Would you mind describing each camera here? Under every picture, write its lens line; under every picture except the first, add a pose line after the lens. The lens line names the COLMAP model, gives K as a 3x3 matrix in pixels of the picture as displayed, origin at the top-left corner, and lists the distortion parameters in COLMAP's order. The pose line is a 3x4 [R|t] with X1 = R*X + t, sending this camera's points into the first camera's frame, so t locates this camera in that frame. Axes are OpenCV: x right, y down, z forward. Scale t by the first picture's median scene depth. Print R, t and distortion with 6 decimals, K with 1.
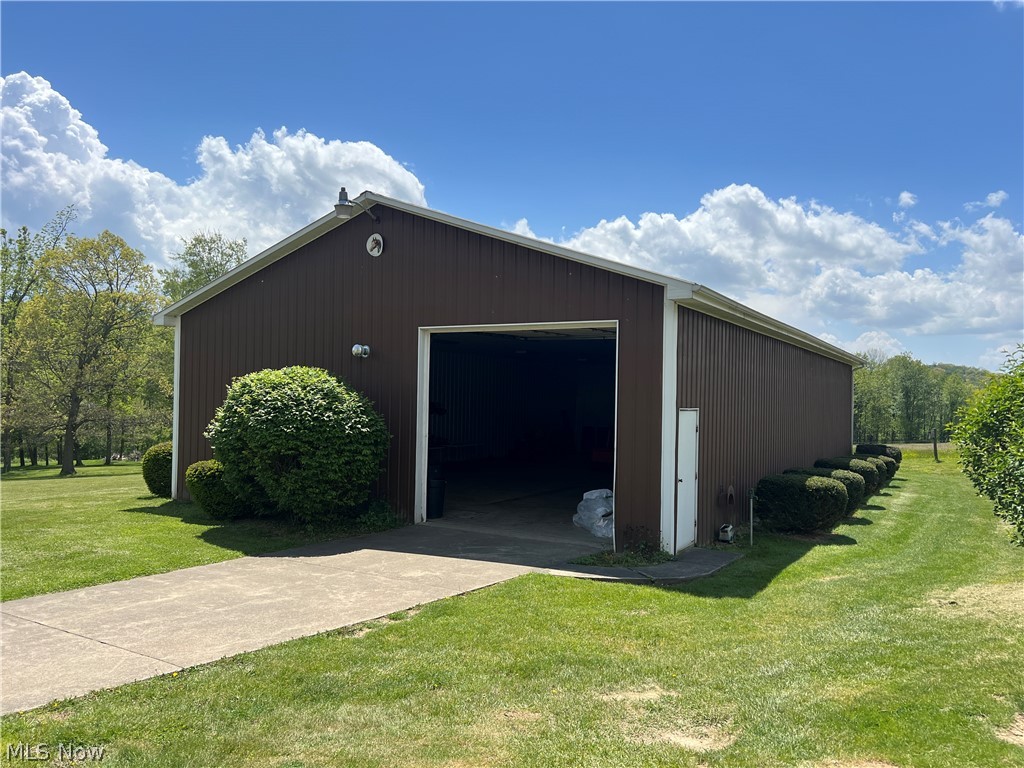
lens RADIAL K [[817.1, 0, 512.0], [0, 817.1, 384.0], [0, 0, 1]] dist [0.006605, -0.000630]
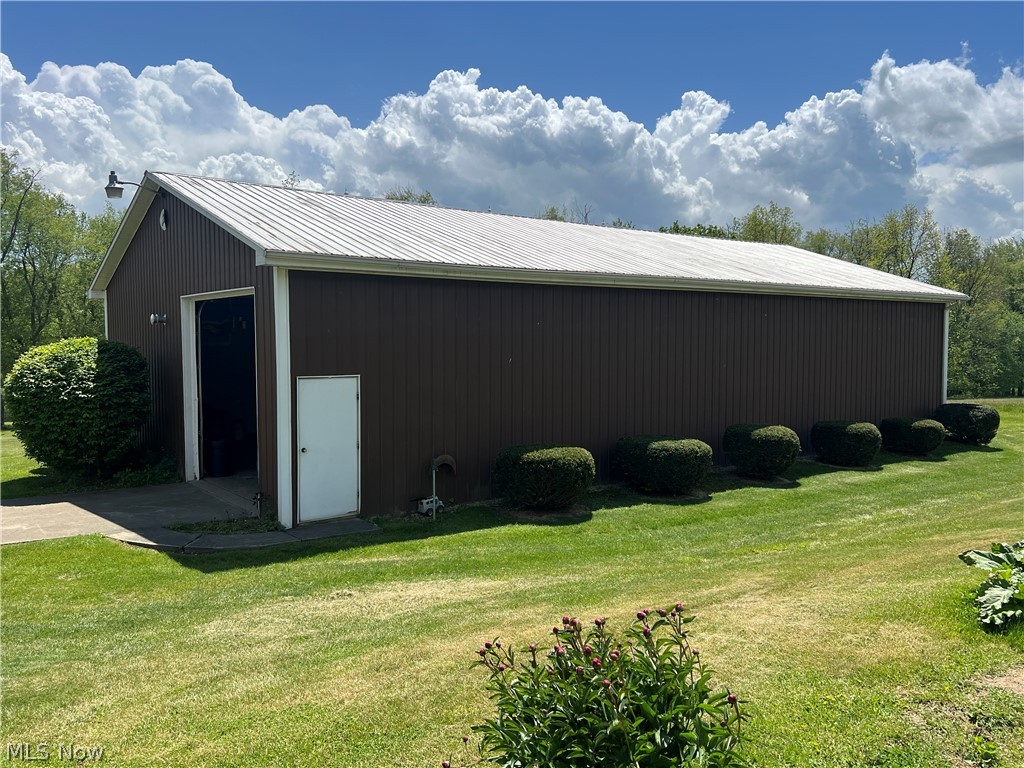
lens RADIAL K [[871.3, 0, 512.0], [0, 871.3, 384.0], [0, 0, 1]] dist [-0.008530, -0.006269]
pose [[0.926435, -0.000644, -0.376455, 0.716732], [0.024671, 0.997953, 0.059006, -0.013200], [0.375647, -0.063953, 0.924554, 0.119613]]
